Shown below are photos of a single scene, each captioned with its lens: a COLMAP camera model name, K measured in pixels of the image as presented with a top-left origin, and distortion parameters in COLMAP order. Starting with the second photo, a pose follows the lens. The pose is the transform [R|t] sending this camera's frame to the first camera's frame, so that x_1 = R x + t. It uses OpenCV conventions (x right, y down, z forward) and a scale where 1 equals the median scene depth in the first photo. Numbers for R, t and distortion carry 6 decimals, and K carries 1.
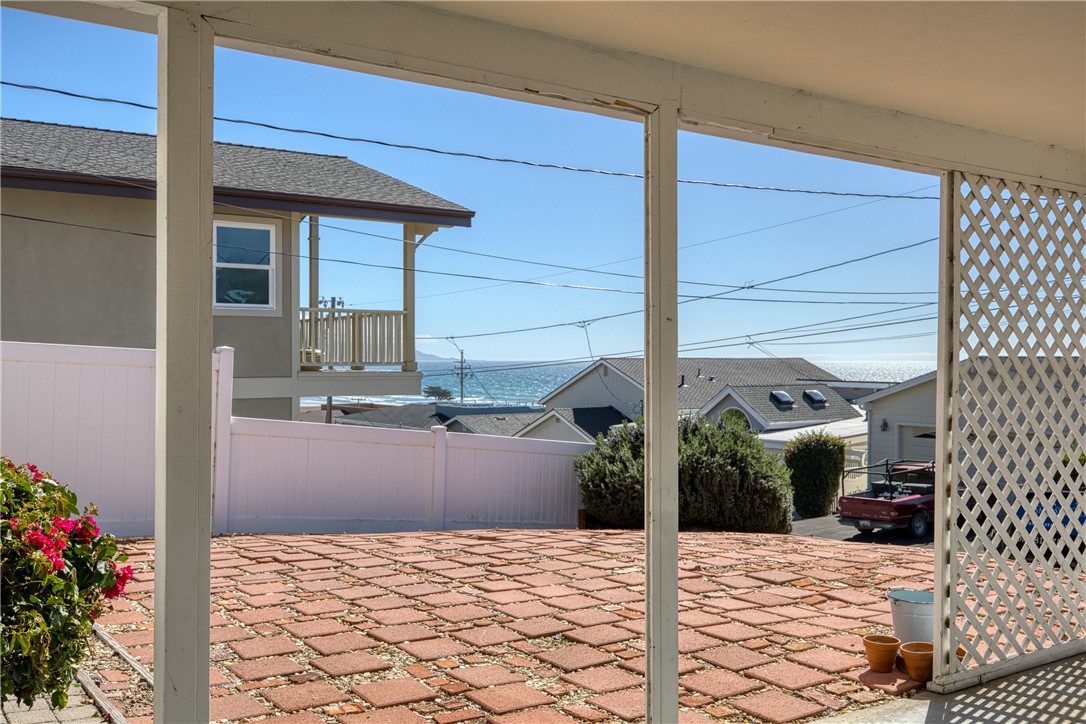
lens RADIAL K [[1031.8, 0, 537.9], [0, 1031.8, 364.0], [0, 0, 1]] dist [0.009381, 0.000000]
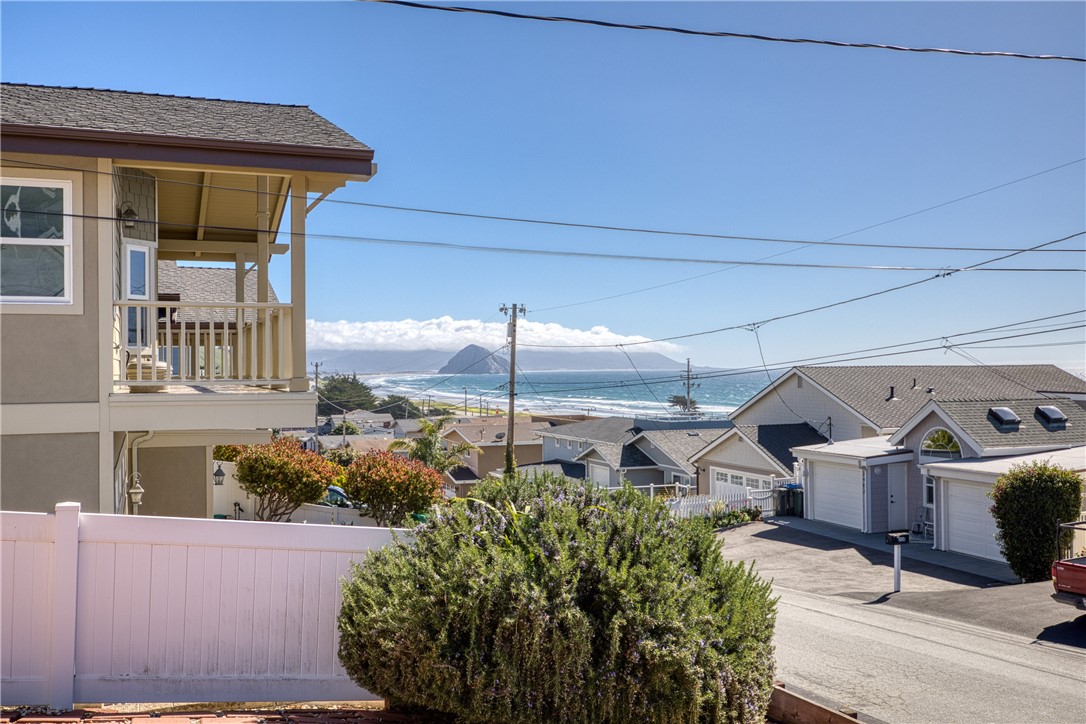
lens RADIAL K [[1031.8, 0, 549.0], [0, 1031.8, 360.5], [0, 0, 1]] dist [0.009381, 0.000000]
pose [[0.973874, -0.009330, -0.226897, 0.089137], [0.006559, 0.999894, -0.012966, -0.001755], [0.226994, 0.011139, 0.973832, 0.173979]]
